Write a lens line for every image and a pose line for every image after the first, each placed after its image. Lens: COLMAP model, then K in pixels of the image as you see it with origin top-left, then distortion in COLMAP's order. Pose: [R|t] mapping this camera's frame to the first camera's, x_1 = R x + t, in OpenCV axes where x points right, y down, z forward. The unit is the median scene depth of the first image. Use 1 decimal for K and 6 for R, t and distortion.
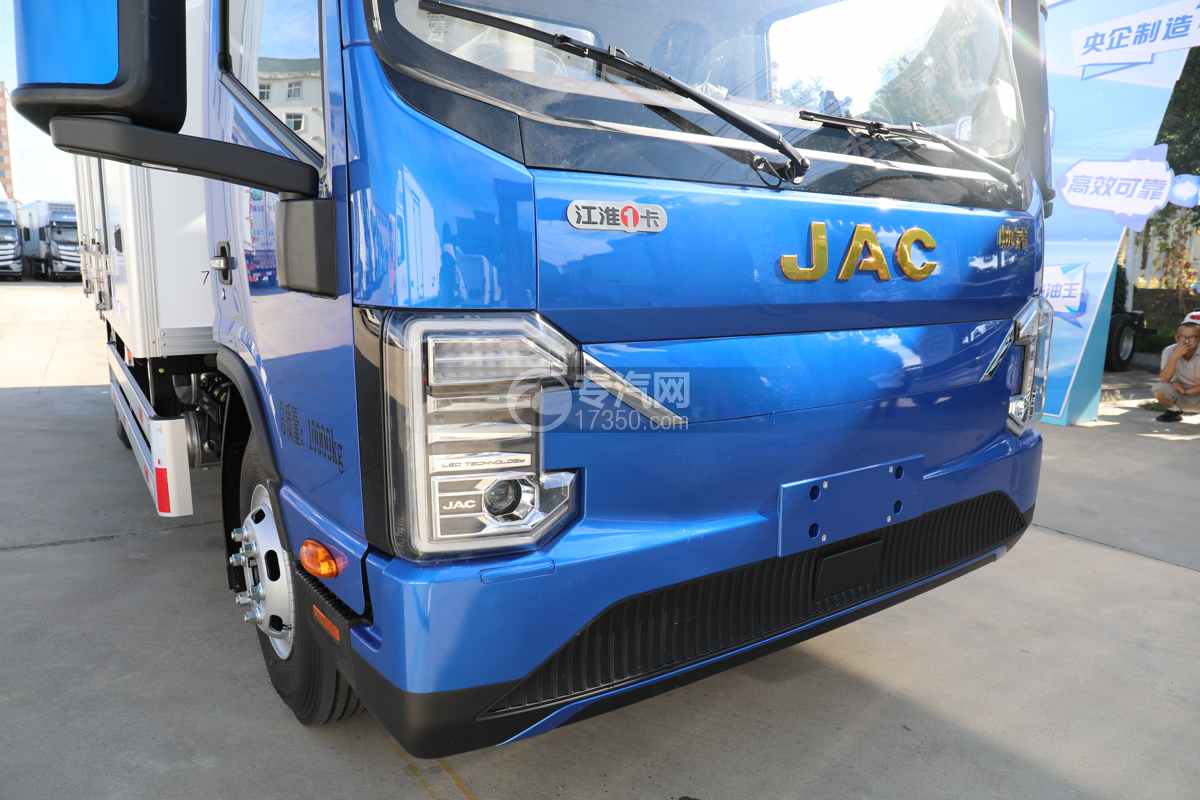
lens RADIAL K [[803.8, 0, 600.0], [0, 803.8, 400.0], [0, 0, 1]] dist [-0.112726, 0.093925]
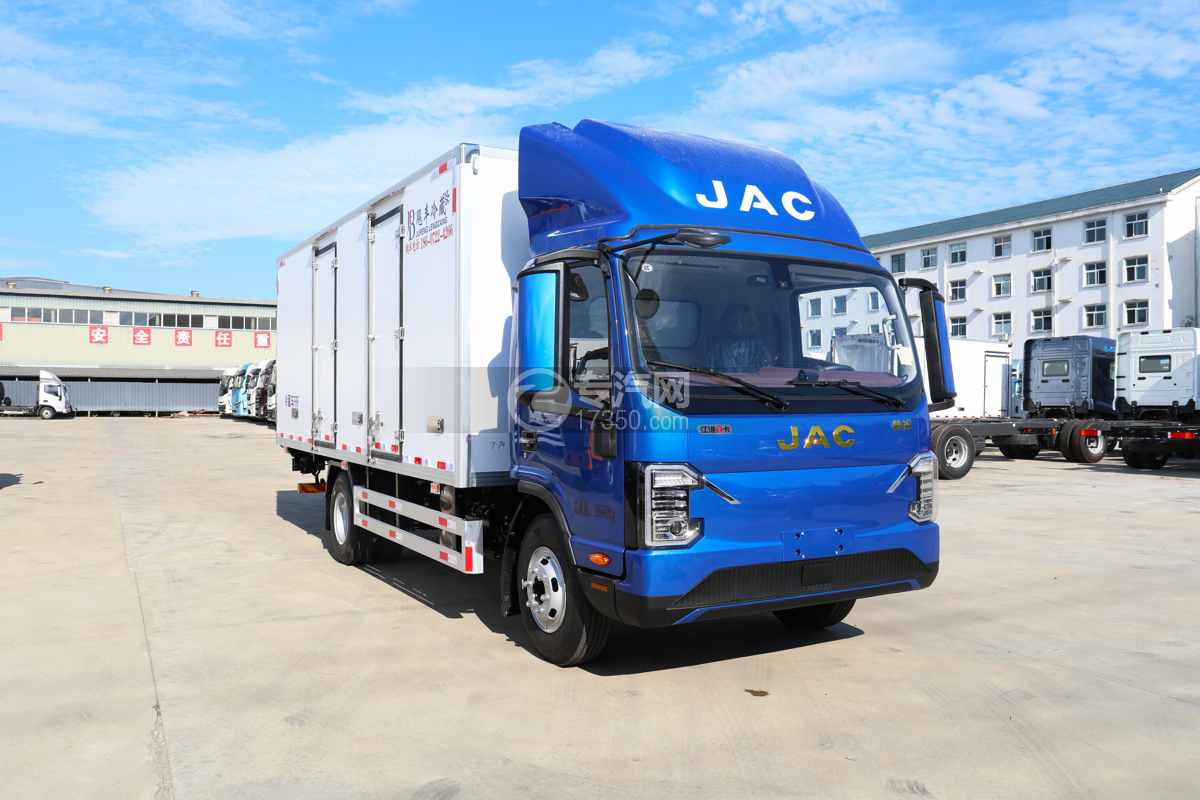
lens RADIAL K [[930.1, 0, 600.0], [0, 930.1, 400.0], [0, 0, 1]] dist [-0.002953, -0.000276]
pose [[0.996376, -0.016055, -0.083532, -0.106018], [0.000703, 0.983545, -0.180659, 0.267647], [0.085058, 0.179946, 0.979992, -2.294615]]
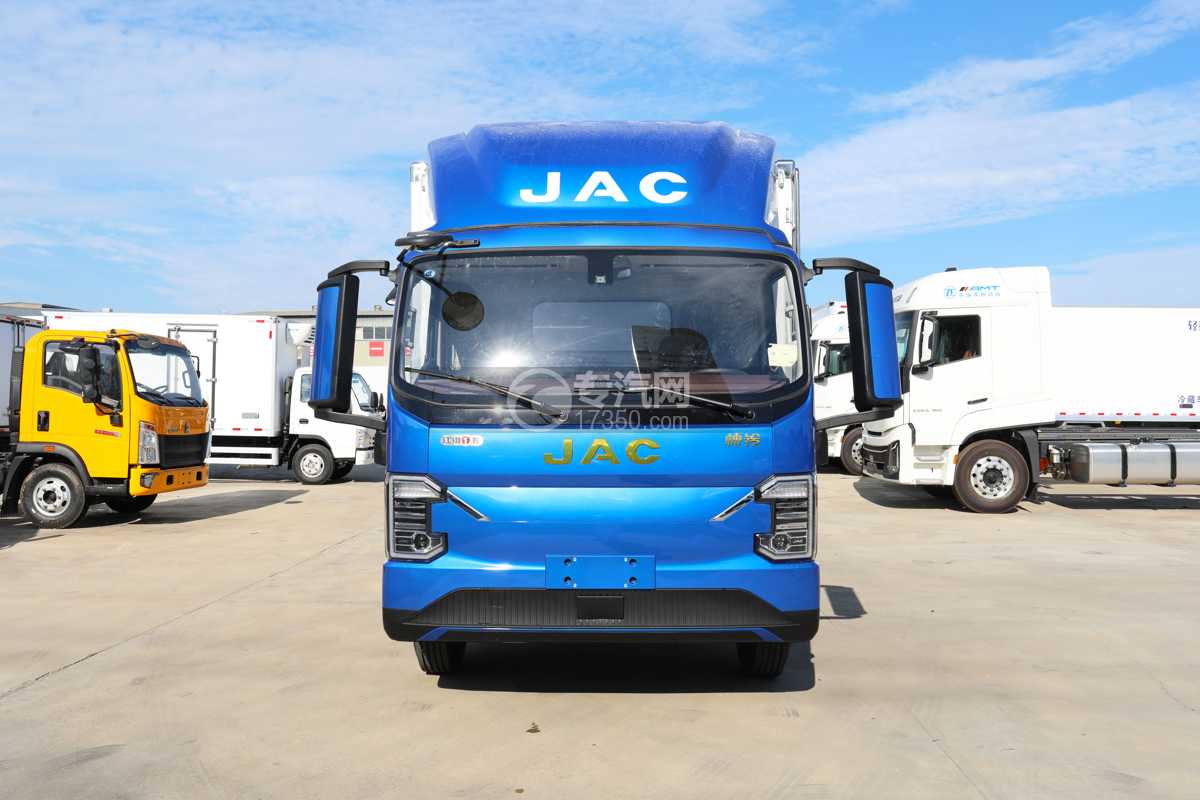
lens RADIAL K [[948.8, 0, 600.0], [0, 948.8, 400.0], [0, 0, 1]] dist [-0.000587, 0.005708]
pose [[0.820066, -0.015783, -0.572052, 2.217606], [-0.091684, 0.983084, -0.158557, 0.103868], [0.564877, 0.182475, 0.804746, -1.336576]]
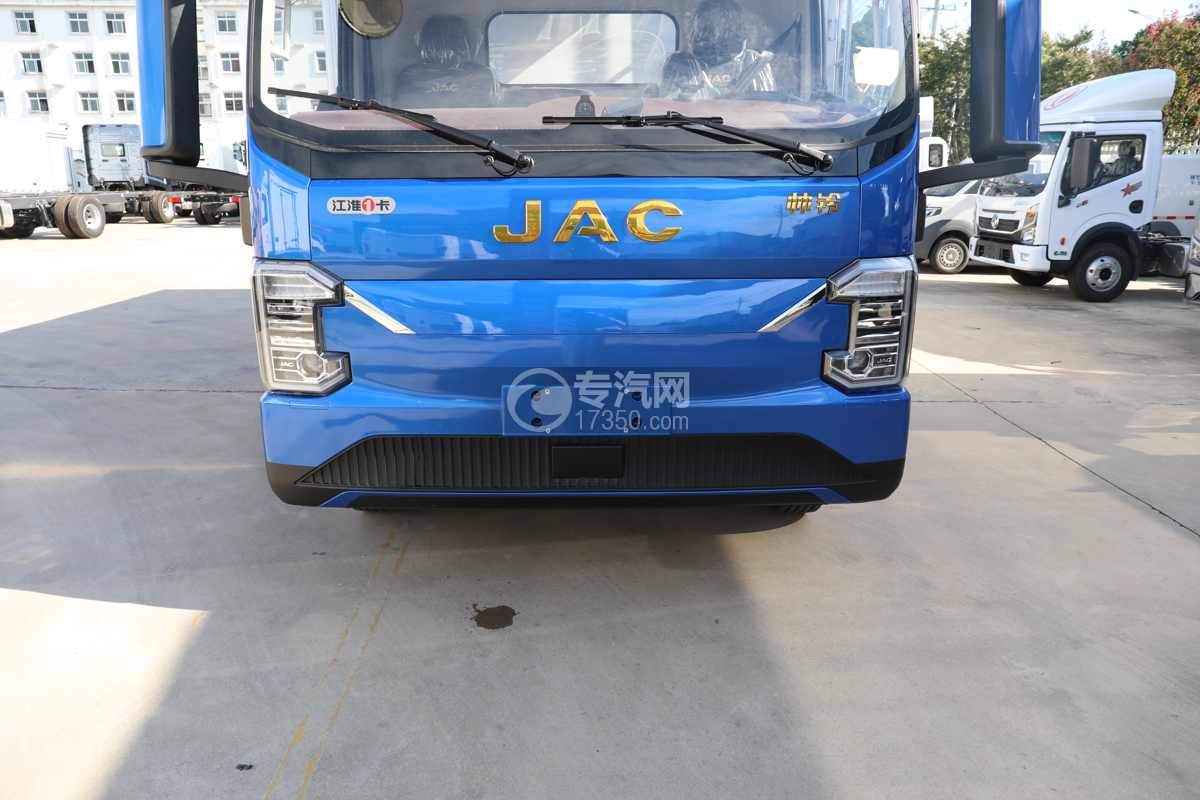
lens RADIAL K [[803.8, 0, 600.0], [0, 803.8, 400.0], [0, 0, 1]] dist [-0.112726, 0.093925]
pose [[0.836207, 0.134318, -0.531711, 1.350043], [-0.085527, 0.989620, 0.115487, -0.058050], [0.541704, -0.051096, 0.839015, -0.142683]]
